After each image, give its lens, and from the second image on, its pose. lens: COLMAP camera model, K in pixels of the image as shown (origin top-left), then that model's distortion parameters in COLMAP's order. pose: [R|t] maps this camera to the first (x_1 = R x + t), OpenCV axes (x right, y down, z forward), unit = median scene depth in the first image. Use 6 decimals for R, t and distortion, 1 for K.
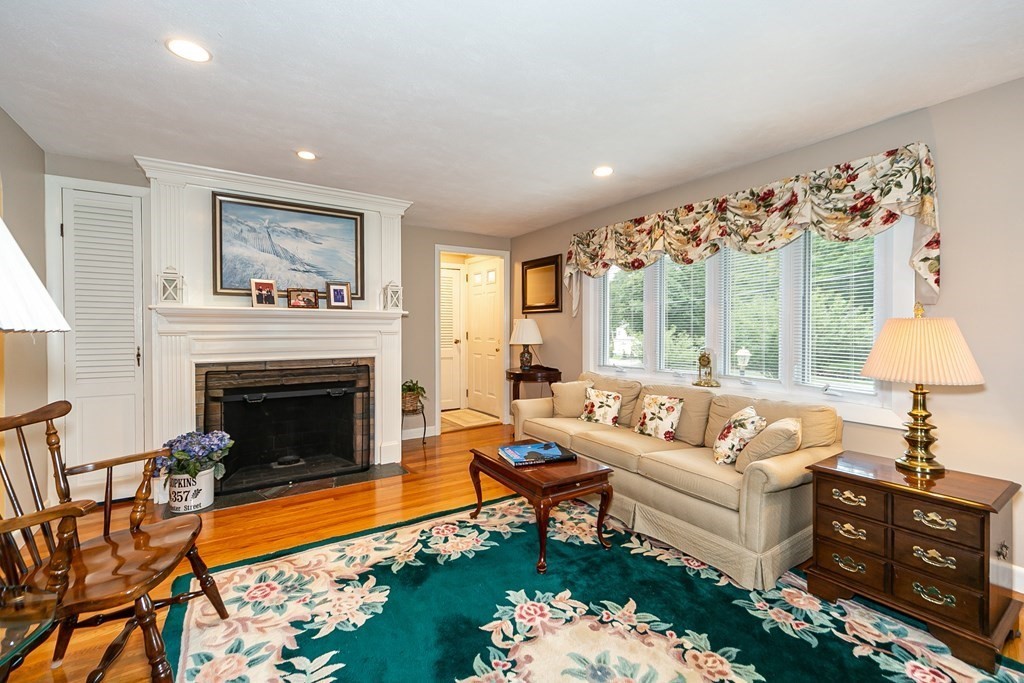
lens RADIAL K [[429.6, 0, 513.8], [0, 429.6, 332.4], [0, 0, 1]] dist [-0.001762, -0.000092]
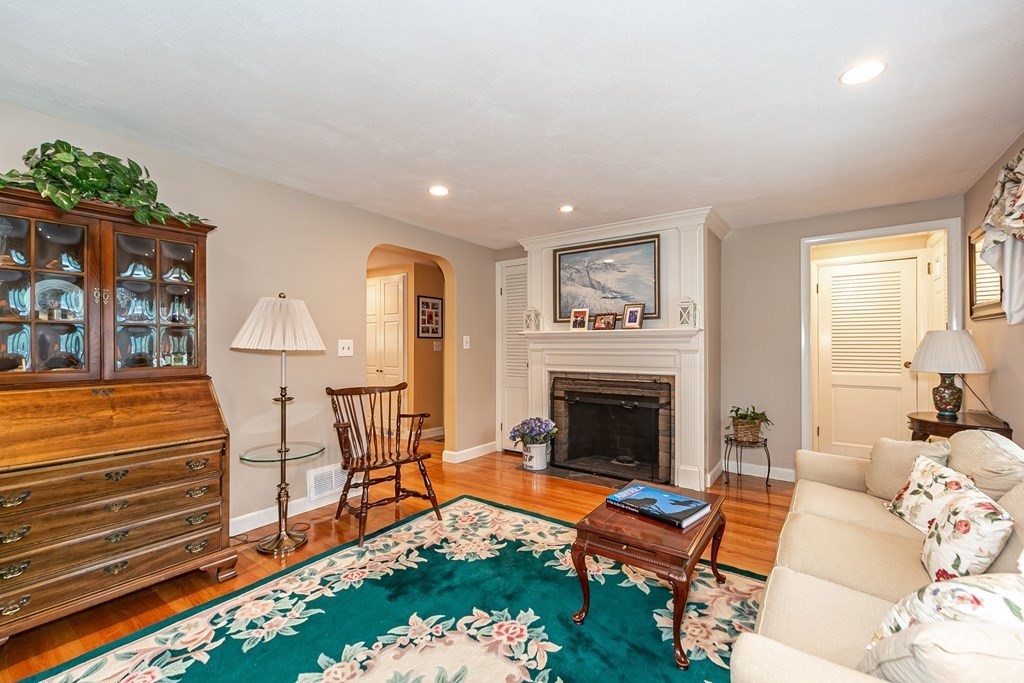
lens RADIAL K [[428.4, 0, 512.0], [0, 428.4, 341.5], [0, 0, 1]] dist [0.000976, 0.000019]
pose [[0.370859, -0.009658, -0.928639, 0.537552], [-0.005031, 0.999910, -0.012409, -0.008038], [0.928676, 0.009274, 0.370777, 0.341519]]
